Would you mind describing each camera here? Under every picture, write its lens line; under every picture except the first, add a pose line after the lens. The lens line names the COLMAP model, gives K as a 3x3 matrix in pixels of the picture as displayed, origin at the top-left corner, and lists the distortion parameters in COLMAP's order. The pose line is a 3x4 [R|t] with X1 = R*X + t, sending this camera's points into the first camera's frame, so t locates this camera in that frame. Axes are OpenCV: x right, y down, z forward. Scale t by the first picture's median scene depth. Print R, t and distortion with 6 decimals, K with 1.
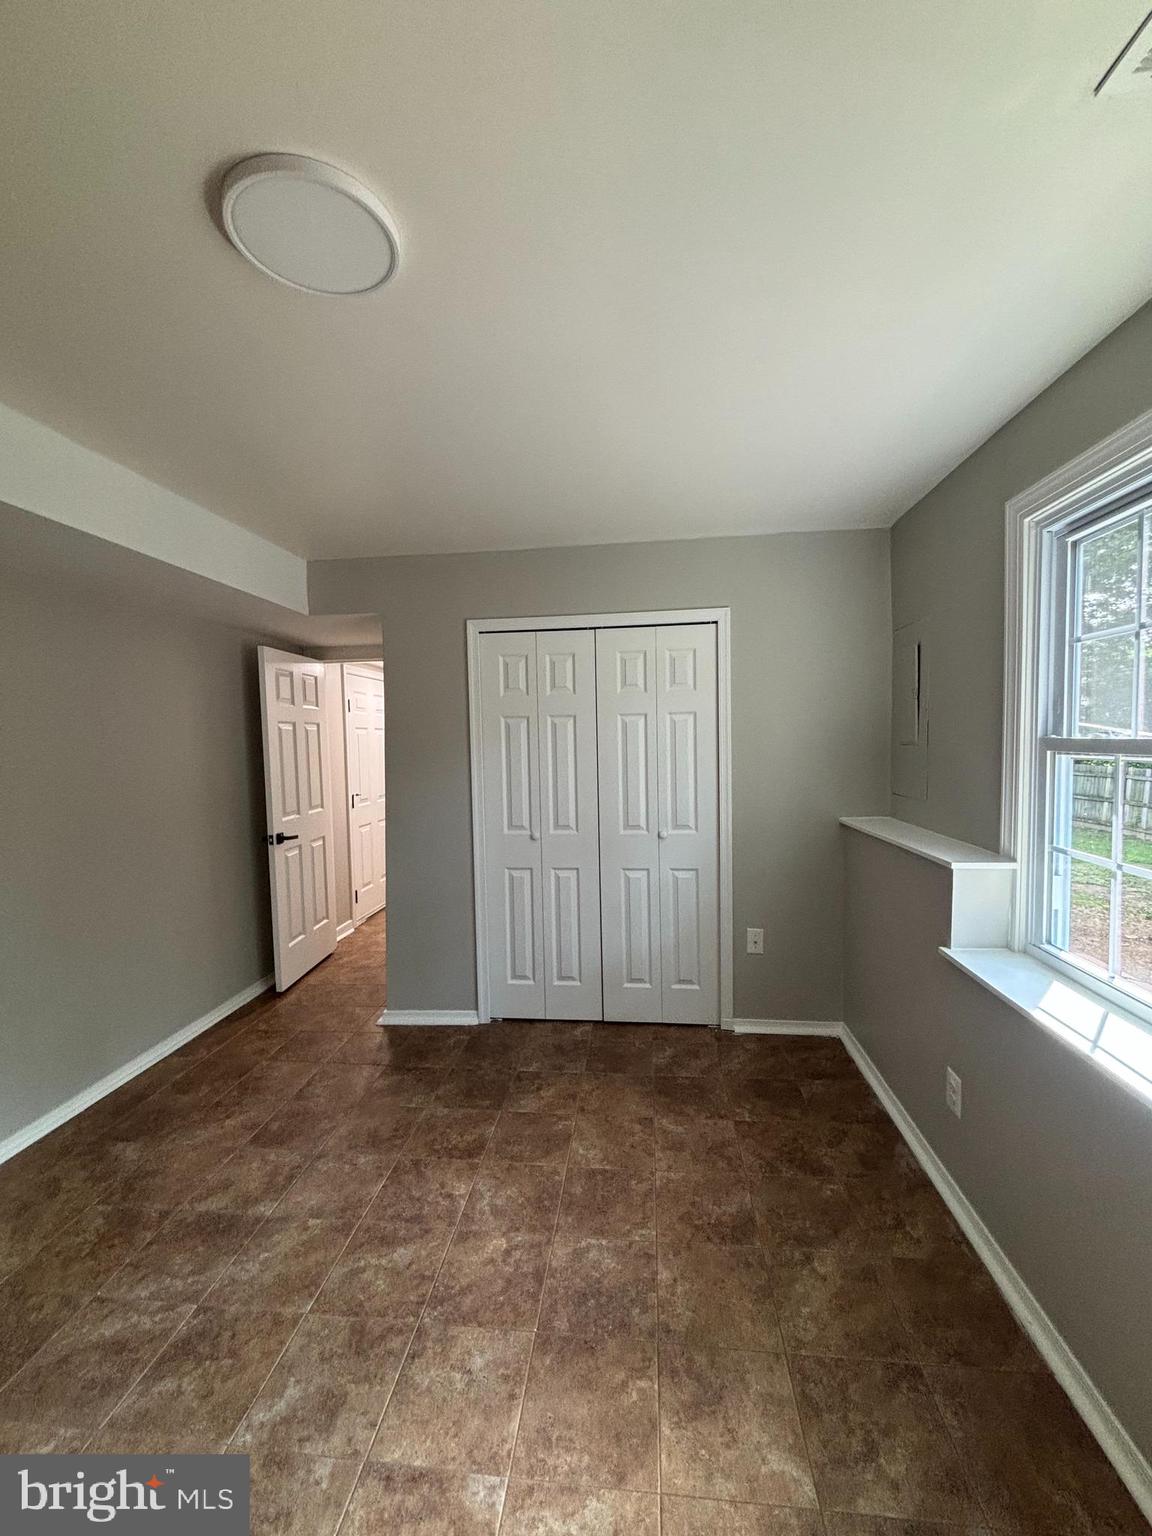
lens RADIAL K [[624.6, 0, 575.3], [0, 624.6, 771.4], [0, 0, 1]] dist [-0.024550, 0.013144]
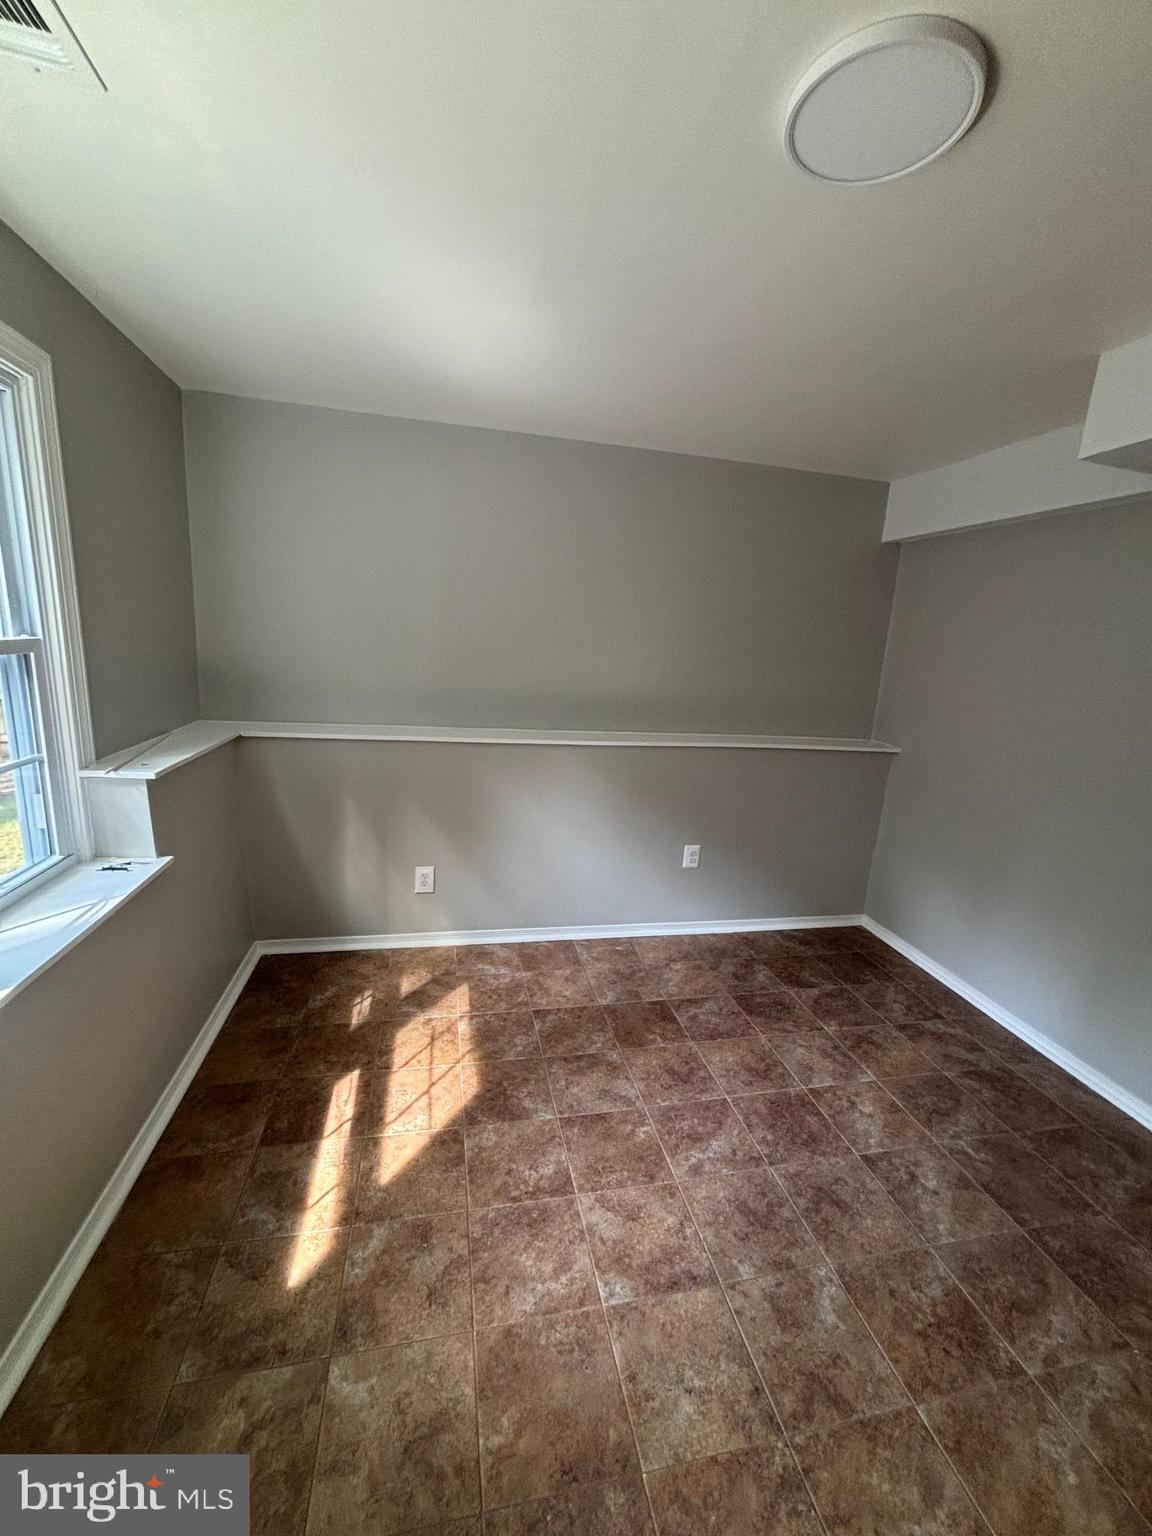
lens RADIAL K [[624.6, 0, 575.3], [0, 624.6, 771.4], [0, 0, 1]] dist [-0.024550, 0.013144]
pose [[-0.947049, 0.029641, -0.319718, 0.260641], [-0.059510, 0.962276, 0.265488, -0.133333], [0.315526, 0.270457, -0.909558, 1.613996]]
